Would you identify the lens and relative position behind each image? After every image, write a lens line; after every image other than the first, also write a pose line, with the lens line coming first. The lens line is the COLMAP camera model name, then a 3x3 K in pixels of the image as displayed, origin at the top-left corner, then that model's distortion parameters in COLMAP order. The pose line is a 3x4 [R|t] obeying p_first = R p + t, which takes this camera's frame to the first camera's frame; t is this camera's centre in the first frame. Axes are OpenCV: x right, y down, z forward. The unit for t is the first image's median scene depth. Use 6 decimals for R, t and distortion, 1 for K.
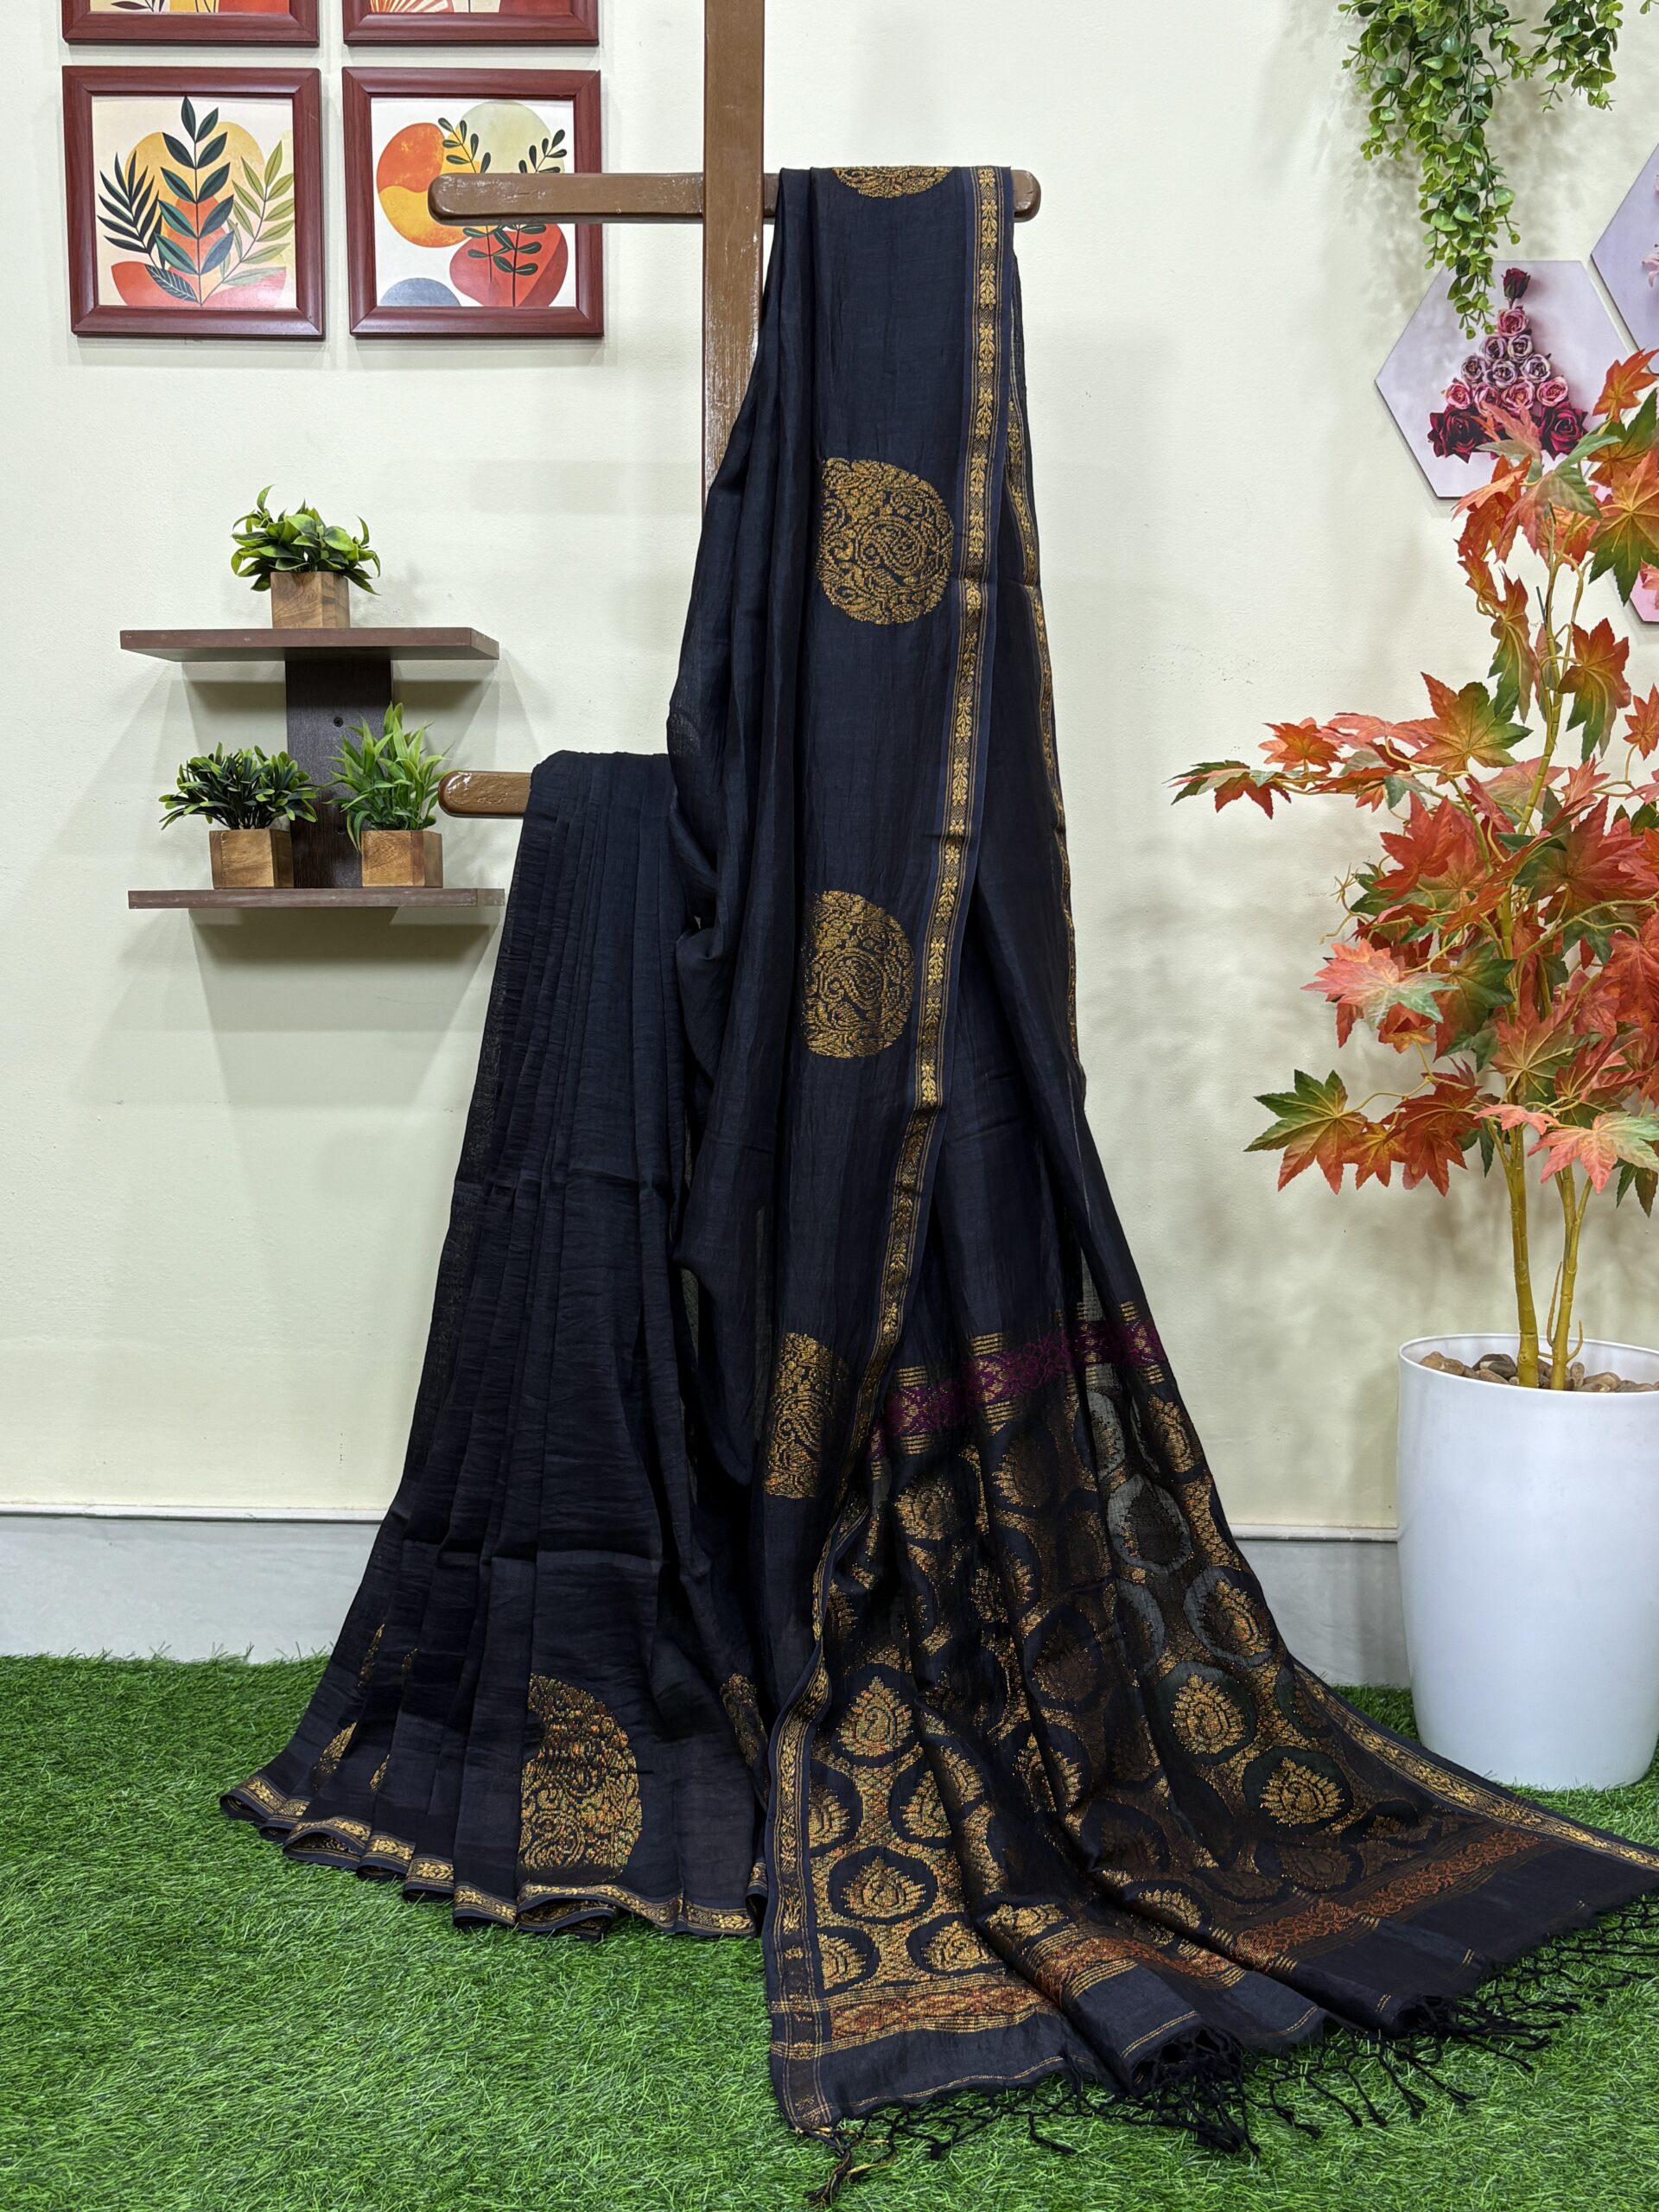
lens RADIAL K [[2092.0, 0, 840.0], [0, 2092.0, 1135.9], [0, 0, 1]] dist [0.061250, 0.000000]
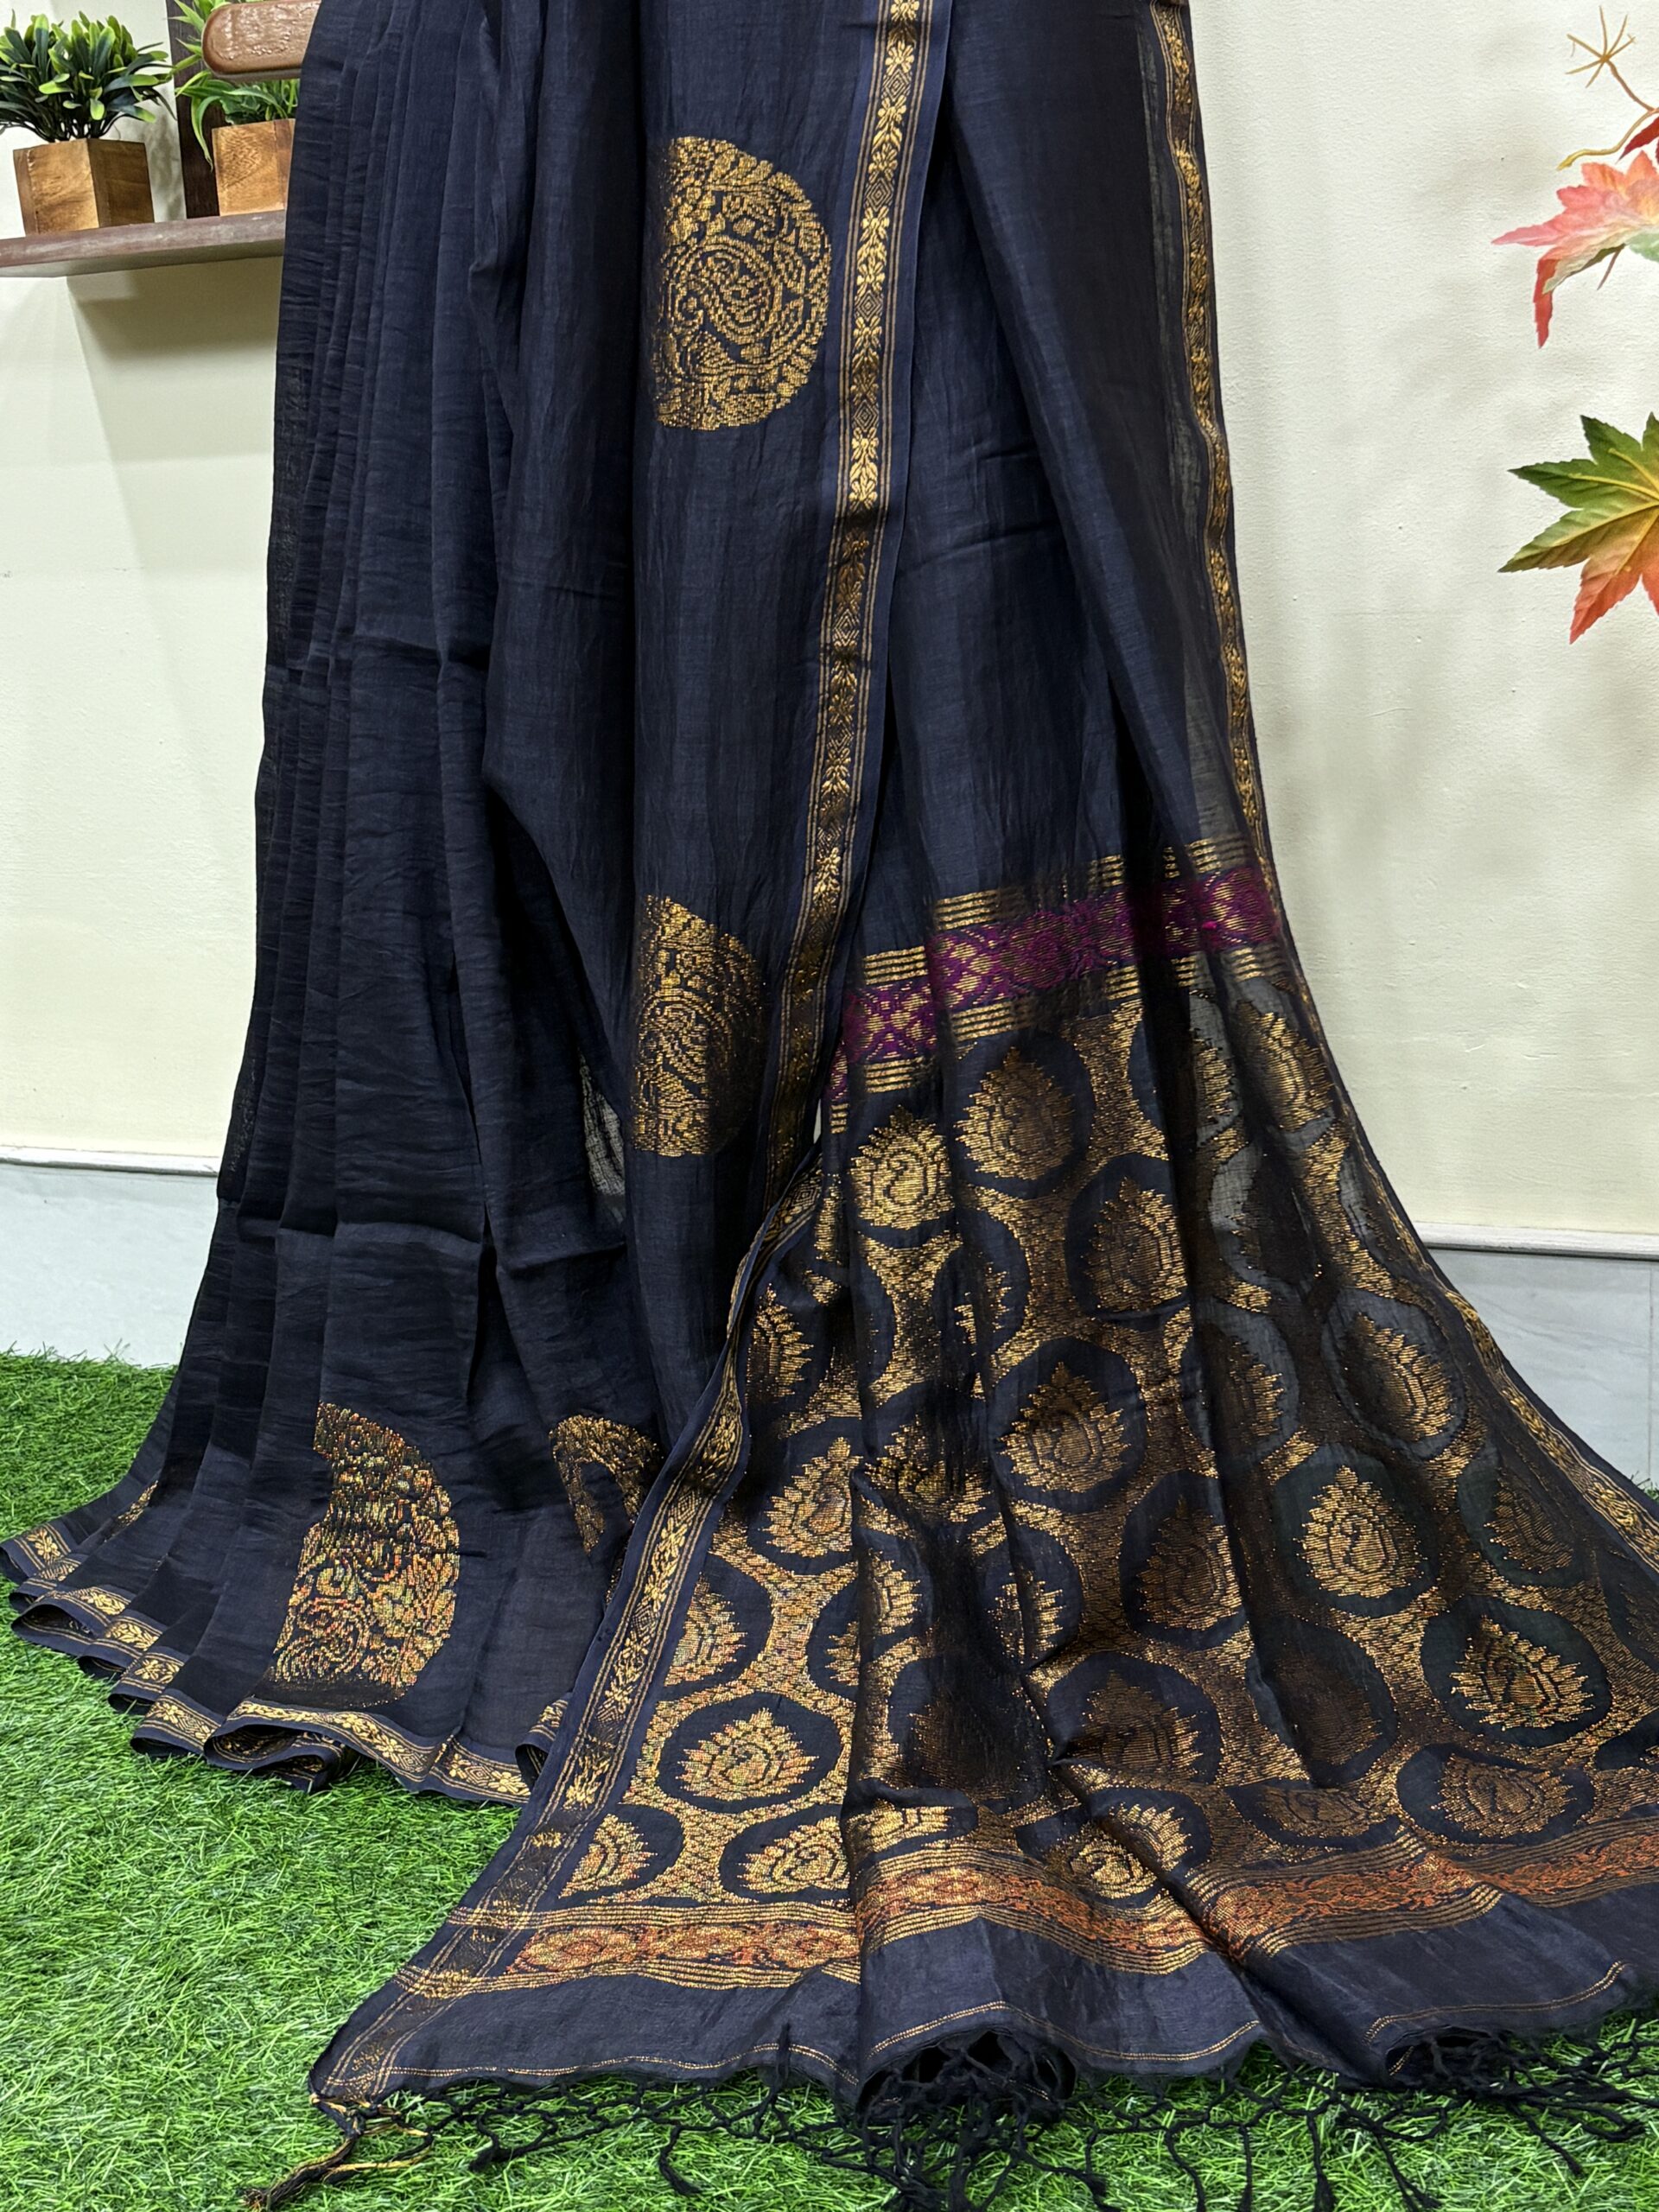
lens RADIAL K [[2930.8, 0, 833.3], [0, 2930.8, 1127.2], [0, 0, 1]] dist [0.133029, 0.000000]
pose [[0.937762, 0.025703, -0.346326, 0.328023], [0.023912, 0.990111, 0.138232, 0.043388], [0.346454, -0.137910, 0.927874, 0.195775]]
